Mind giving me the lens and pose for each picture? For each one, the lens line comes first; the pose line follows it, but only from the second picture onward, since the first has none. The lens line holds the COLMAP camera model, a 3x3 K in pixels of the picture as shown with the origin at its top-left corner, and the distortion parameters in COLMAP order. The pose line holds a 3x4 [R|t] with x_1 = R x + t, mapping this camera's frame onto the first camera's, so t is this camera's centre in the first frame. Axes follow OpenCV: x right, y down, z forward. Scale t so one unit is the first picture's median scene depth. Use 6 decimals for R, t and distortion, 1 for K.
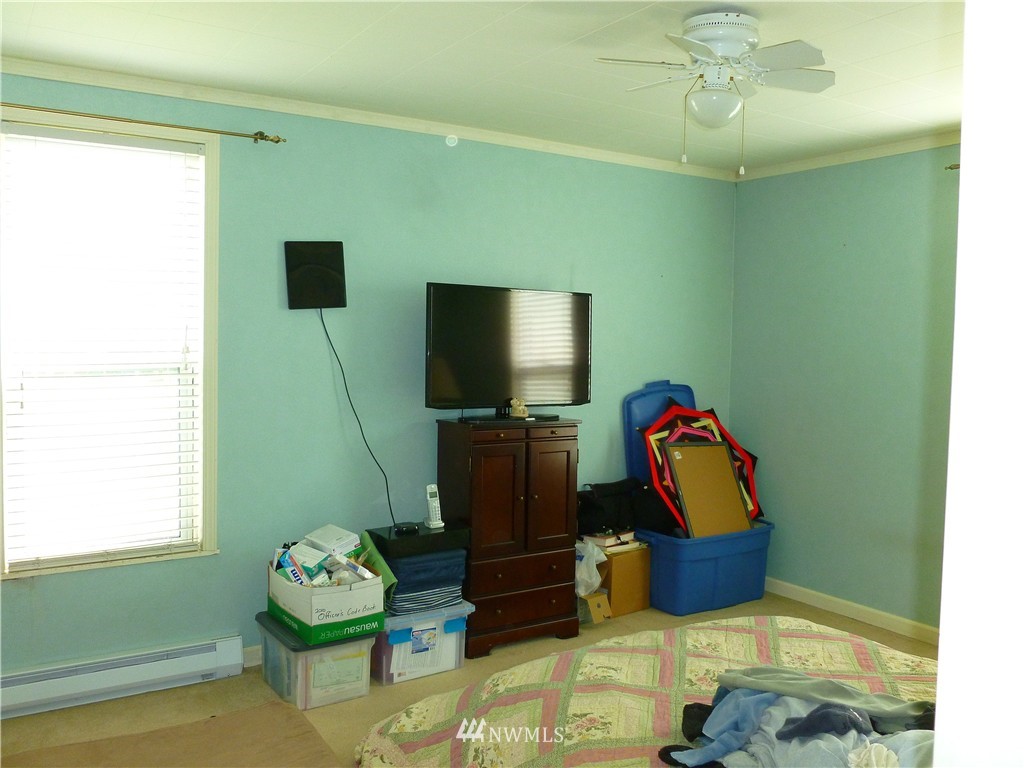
lens RADIAL K [[882.4, 0, 510.0], [0, 882.4, 381.2], [0, 0, 1]] dist [-0.031235, 0.018857]
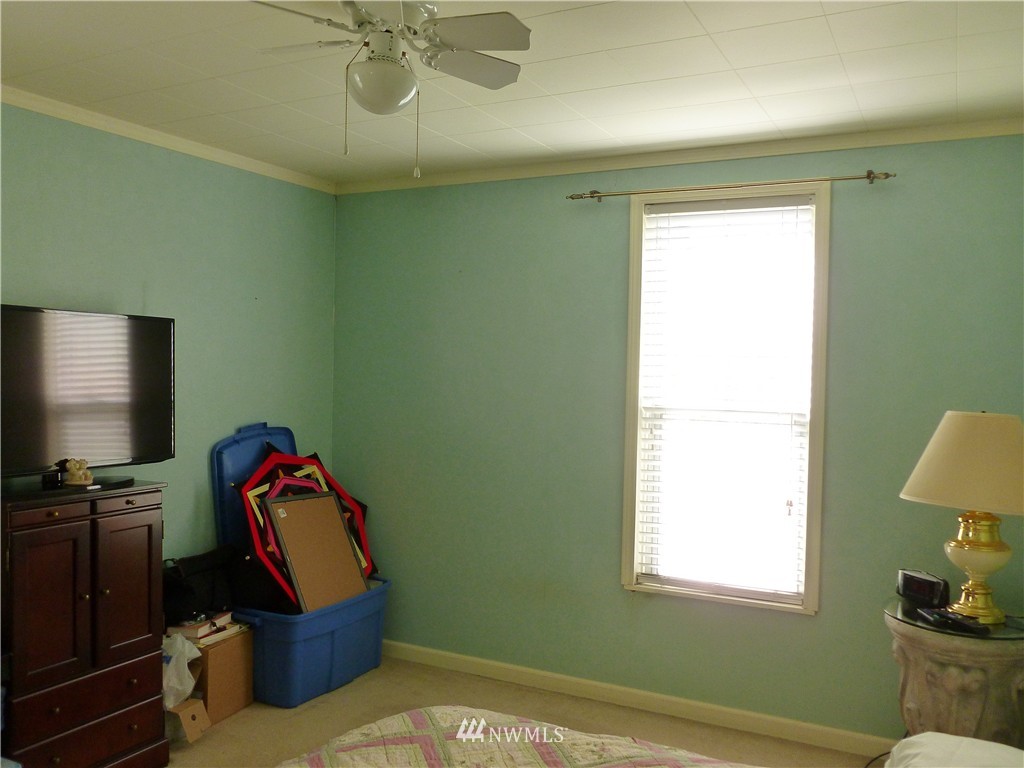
lens RADIAL K [[882.4, 0, 510.0], [0, 882.4, 381.2], [0, 0, 1]] dist [-0.031235, 0.018857]
pose [[0.871577, -0.012046, 0.490111, -0.029693], [0.023312, 0.999586, -0.016888, -0.022240], [-0.489704, 0.026145, 0.871496, 0.162723]]
